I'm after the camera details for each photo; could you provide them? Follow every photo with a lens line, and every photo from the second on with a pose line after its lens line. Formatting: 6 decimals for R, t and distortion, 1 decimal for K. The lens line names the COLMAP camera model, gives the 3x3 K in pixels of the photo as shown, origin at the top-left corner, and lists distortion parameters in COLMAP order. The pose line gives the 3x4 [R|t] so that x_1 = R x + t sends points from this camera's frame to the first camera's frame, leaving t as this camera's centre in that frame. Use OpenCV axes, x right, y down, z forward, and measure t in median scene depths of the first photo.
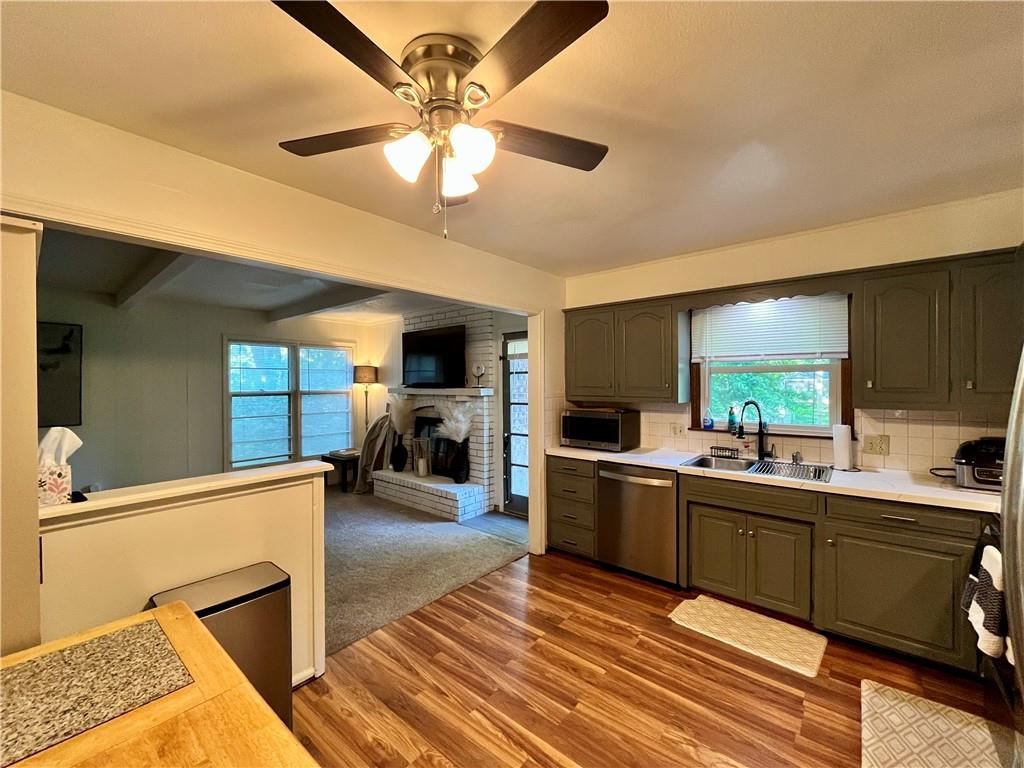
lens RADIAL K [[420.1, 0, 512.0], [0, 420.1, 384.0], [0, 0, 1]] dist [-0.002268, 0.000134]
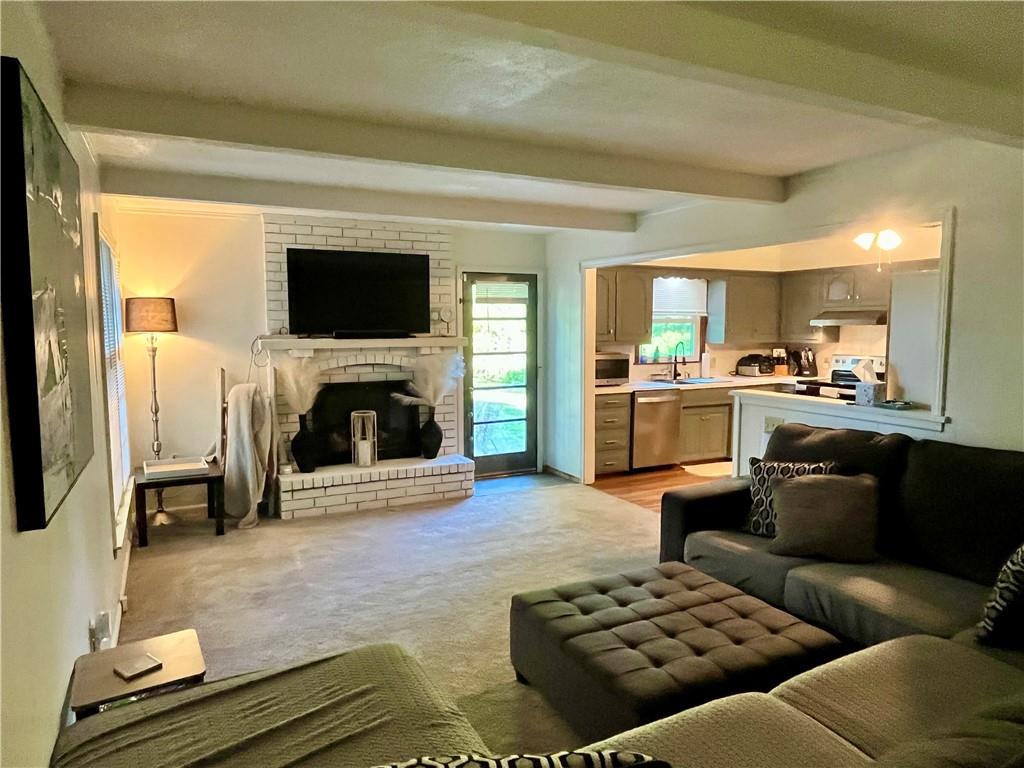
lens RADIAL K [[668.9, 0, 512.0], [0, 668.9, 384.0], [0, 0, 1]] dist [0.005372, 0.001091]
pose [[0.376228, -0.081716, 0.922917, -2.154948], [0.001396, 0.996152, 0.087631, -0.022282], [-0.926526, -0.031681, 0.374894, 0.696117]]
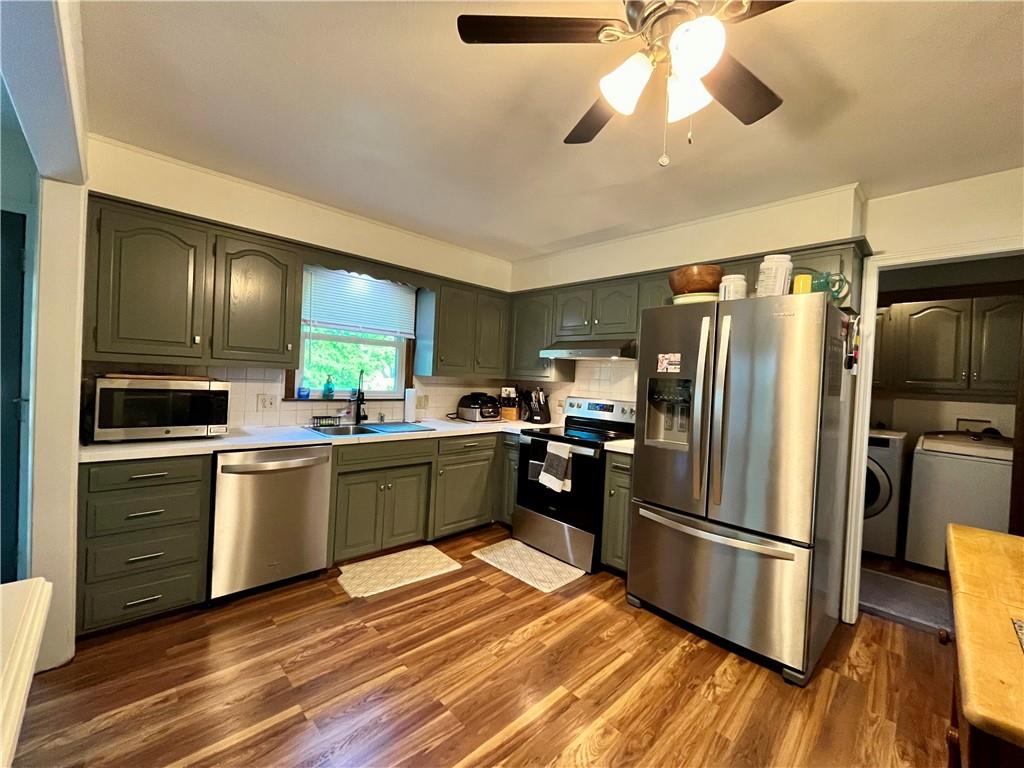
lens RADIAL K [[420.1, 0, 512.0], [0, 420.1, 384.0], [0, 0, 1]] dist [-0.002268, 0.000134]
pose [[0.094740, -0.009722, 0.995455, -0.498840], [-0.049773, 0.998655, 0.014490, 0.047777], [-0.994257, -0.050920, 0.094129, 0.561935]]
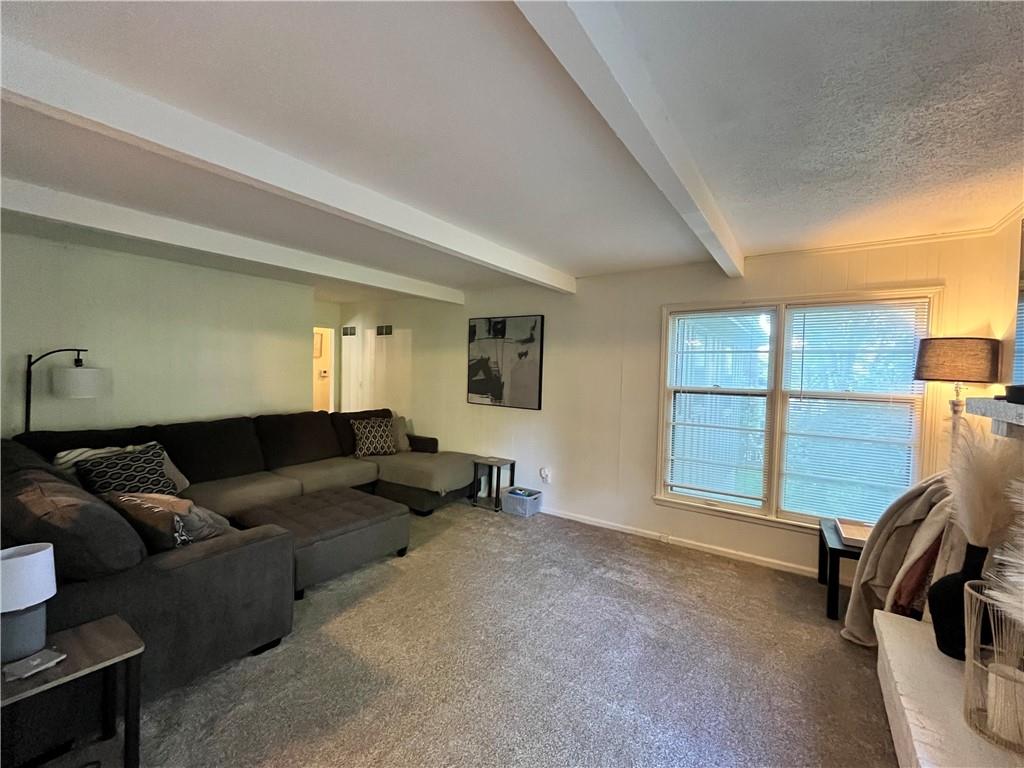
lens RADIAL K [[420.1, 0, 512.0], [0, 420.1, 384.0], [0, 0, 1]] dist [-0.002268, 0.000134]
pose [[0.093353, 0.040059, -0.994827, 0.026975], [-0.026027, 0.998947, 0.037783, -0.008013], [0.995293, 0.022365, 0.094297, 1.257246]]
